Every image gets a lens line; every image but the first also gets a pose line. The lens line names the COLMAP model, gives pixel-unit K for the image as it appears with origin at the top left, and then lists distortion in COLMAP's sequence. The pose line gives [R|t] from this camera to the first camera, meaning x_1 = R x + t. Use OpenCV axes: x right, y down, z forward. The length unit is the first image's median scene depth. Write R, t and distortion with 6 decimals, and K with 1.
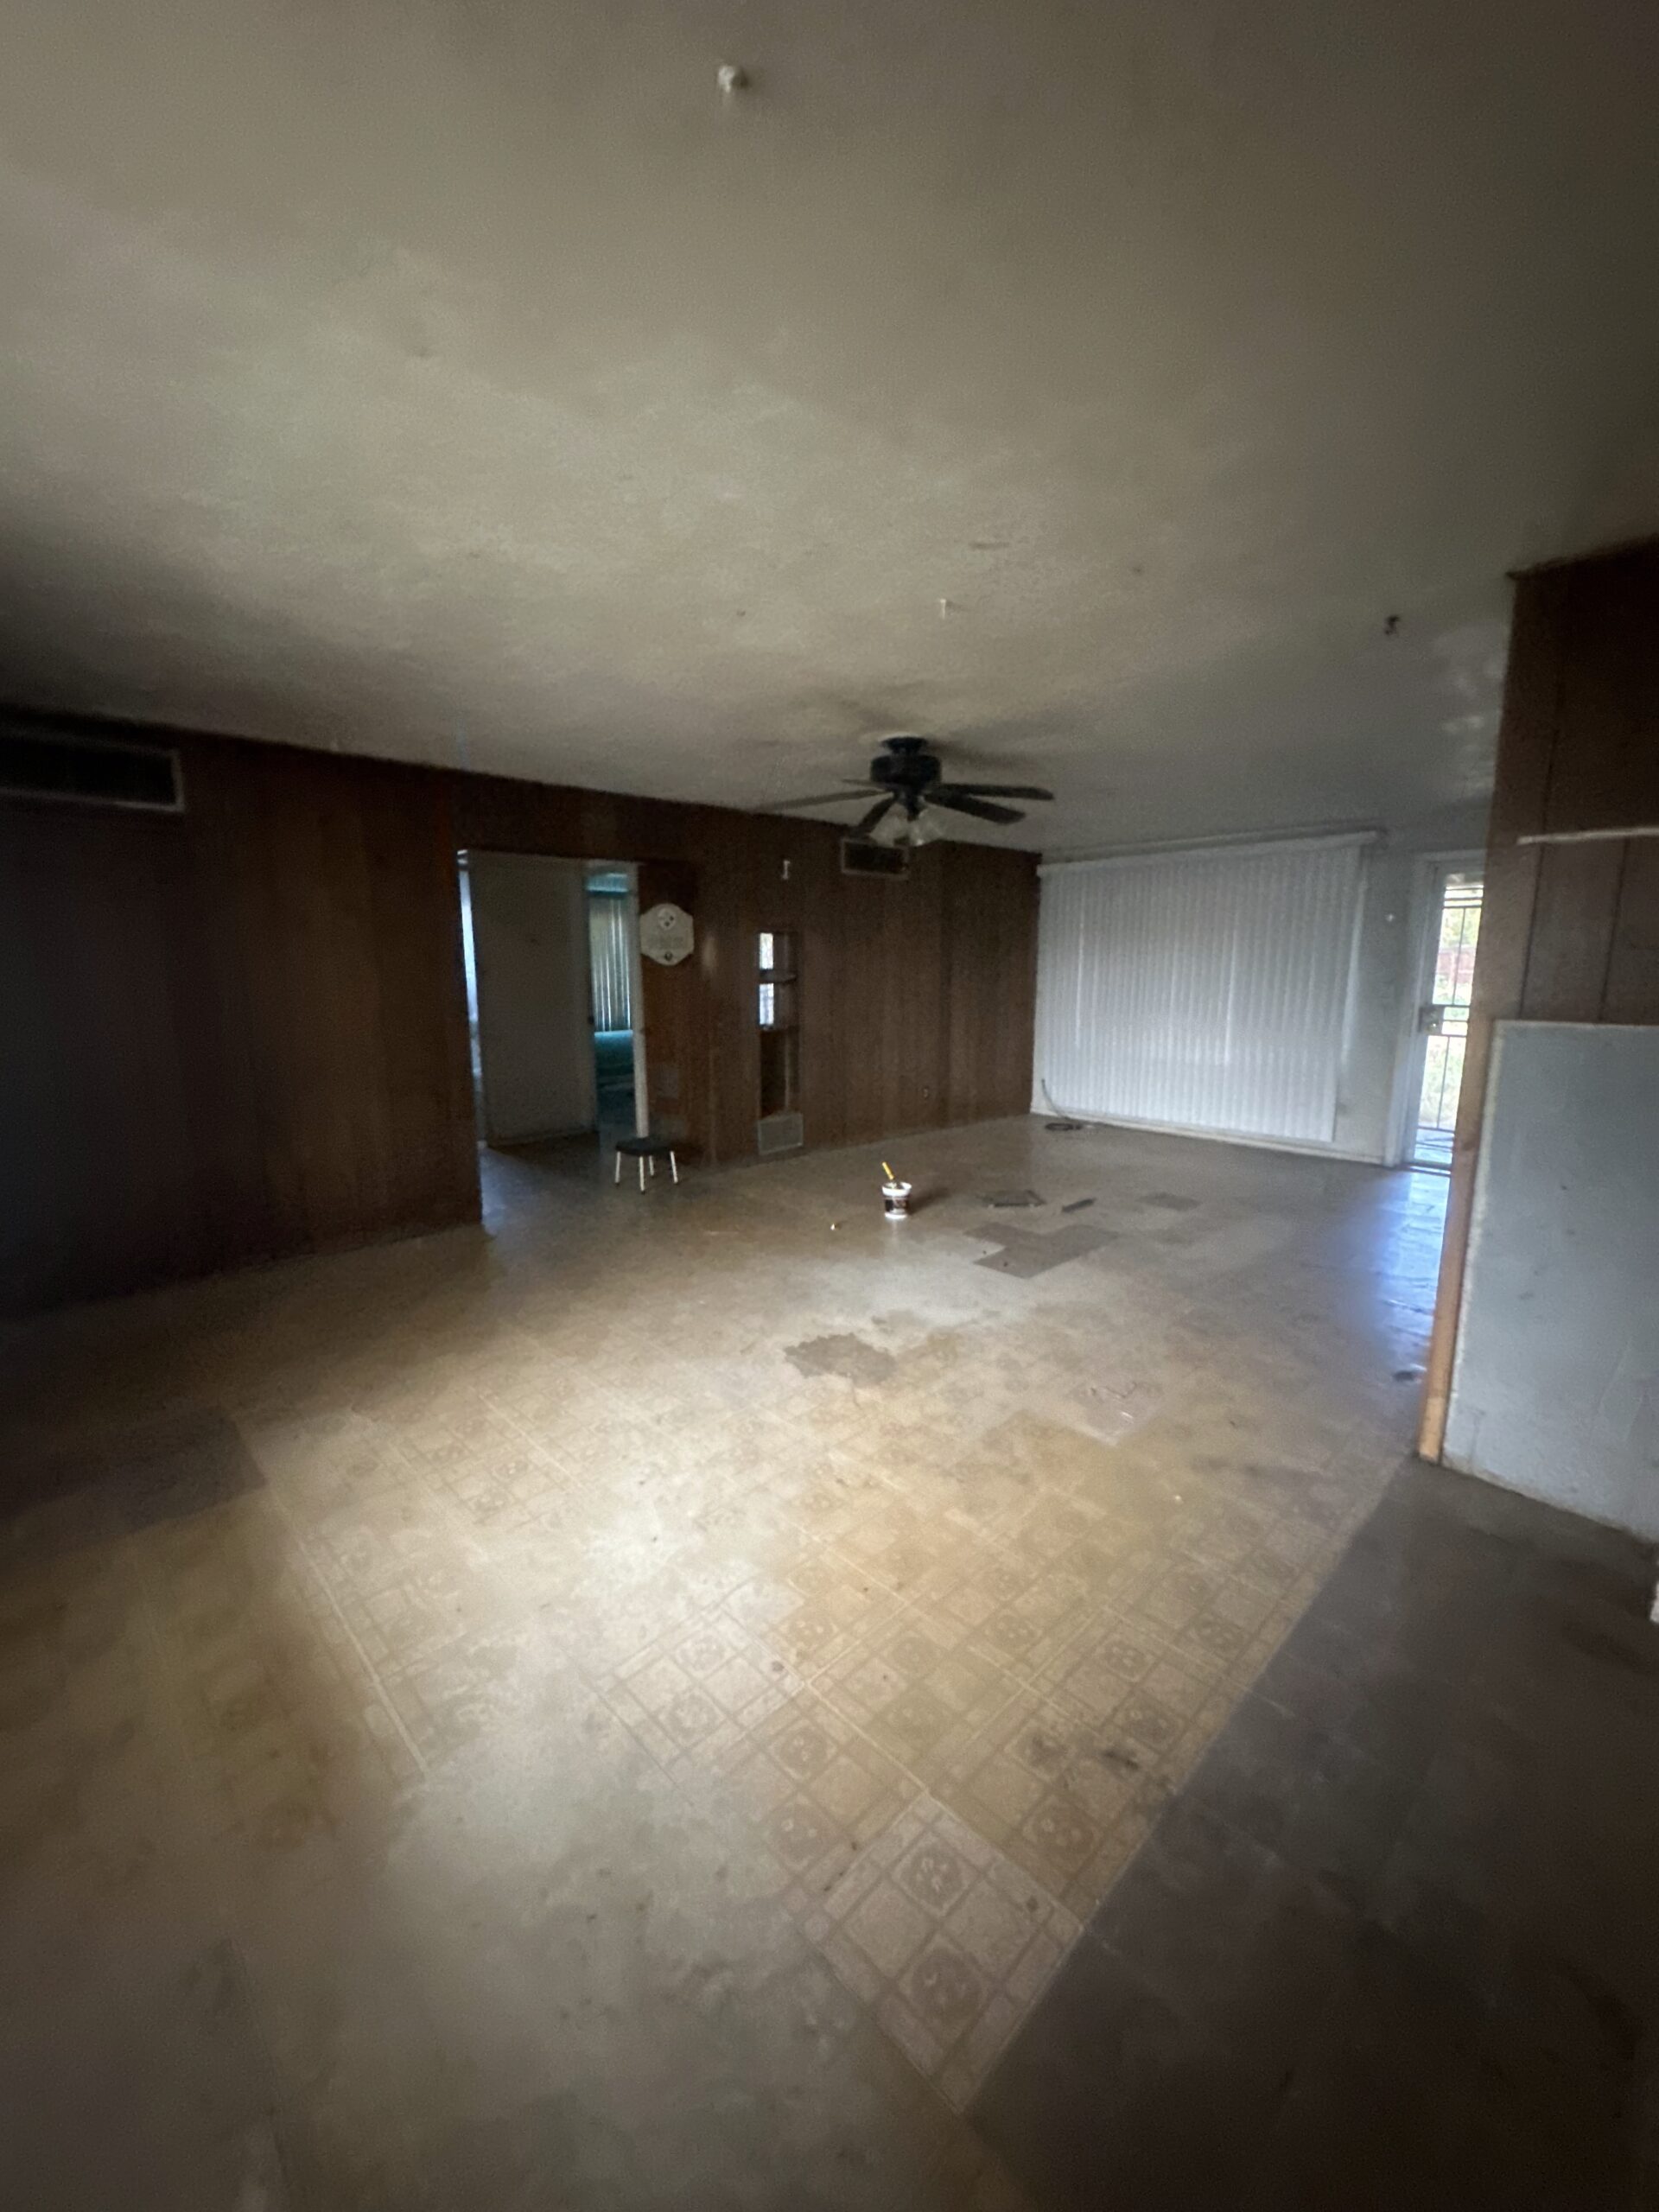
lens RADIAL K [[872.0, 0, 831.0], [0, 872.0, 1104.2], [0, 0, 1]] dist [-0.000466, 0.000055]
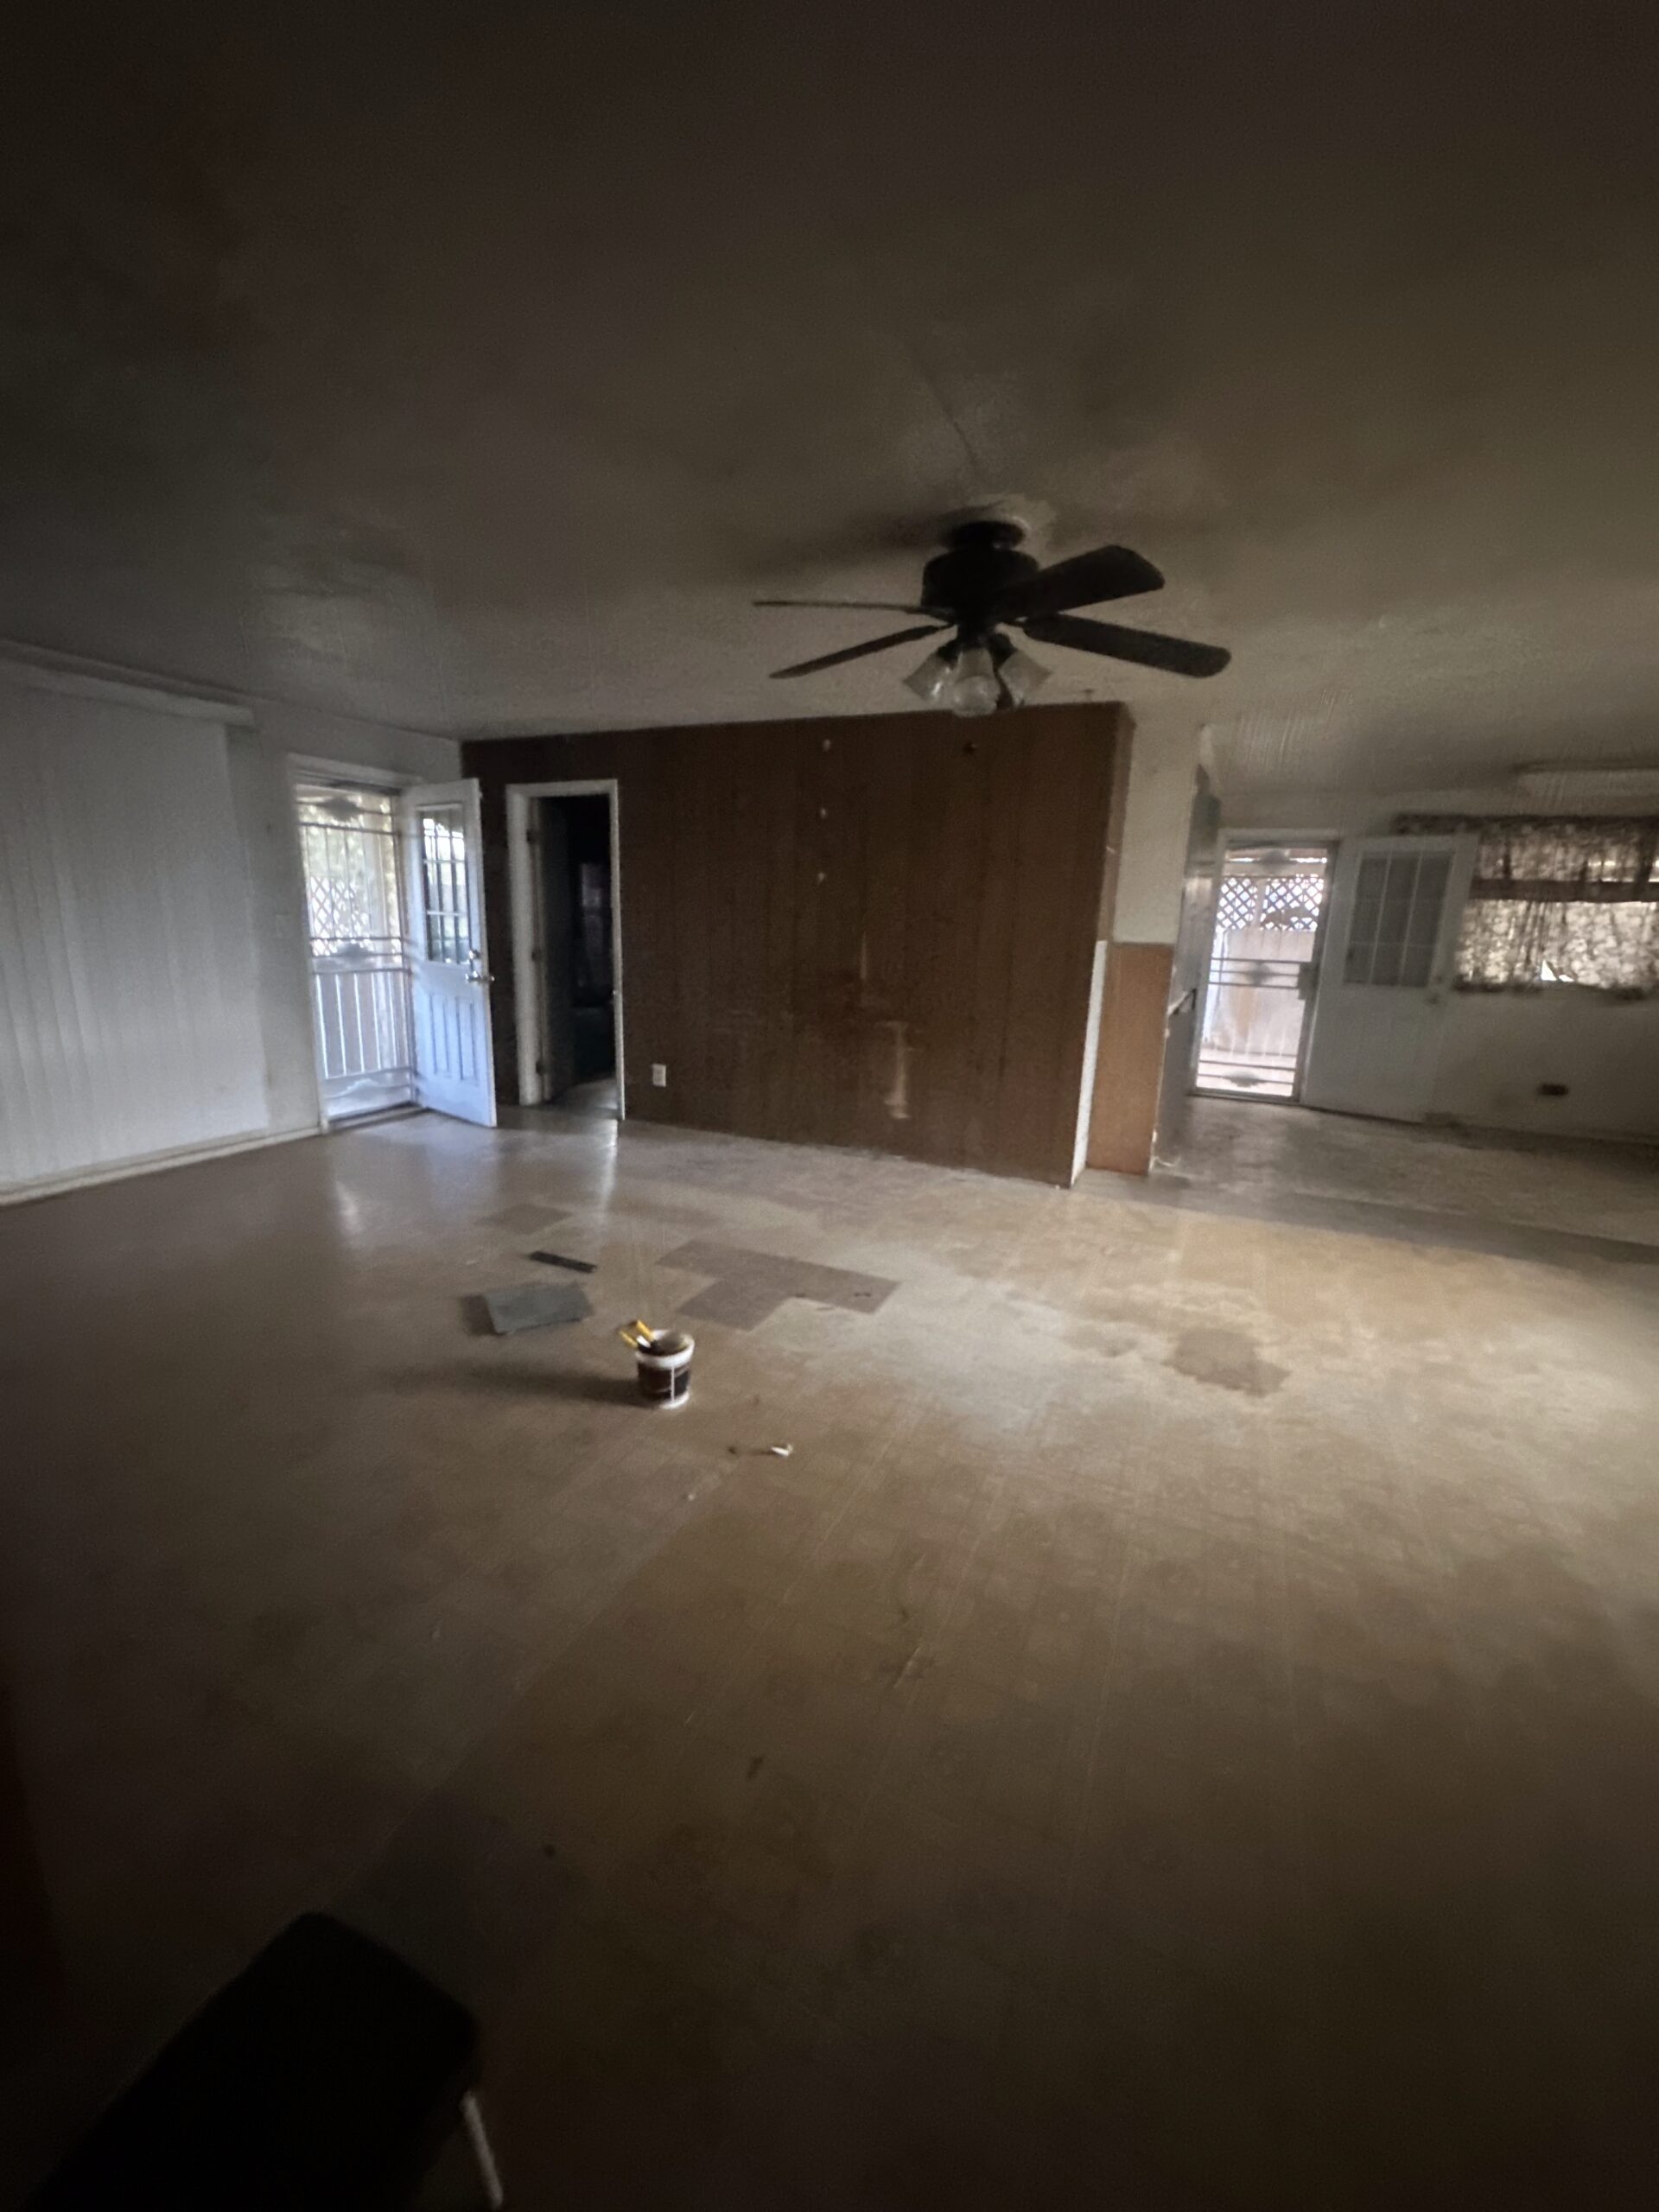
lens RADIAL K [[872.0, 0, 826.8], [0, 872.0, 1103.0], [0, 0, 1]] dist [-0.000466, 0.000055]
pose [[-0.367525, -0.211845, 0.905565, -0.559579], [0.120046, 0.954759, 0.272075, -0.238512], [-0.922233, 0.208704, -0.325466, 1.521756]]
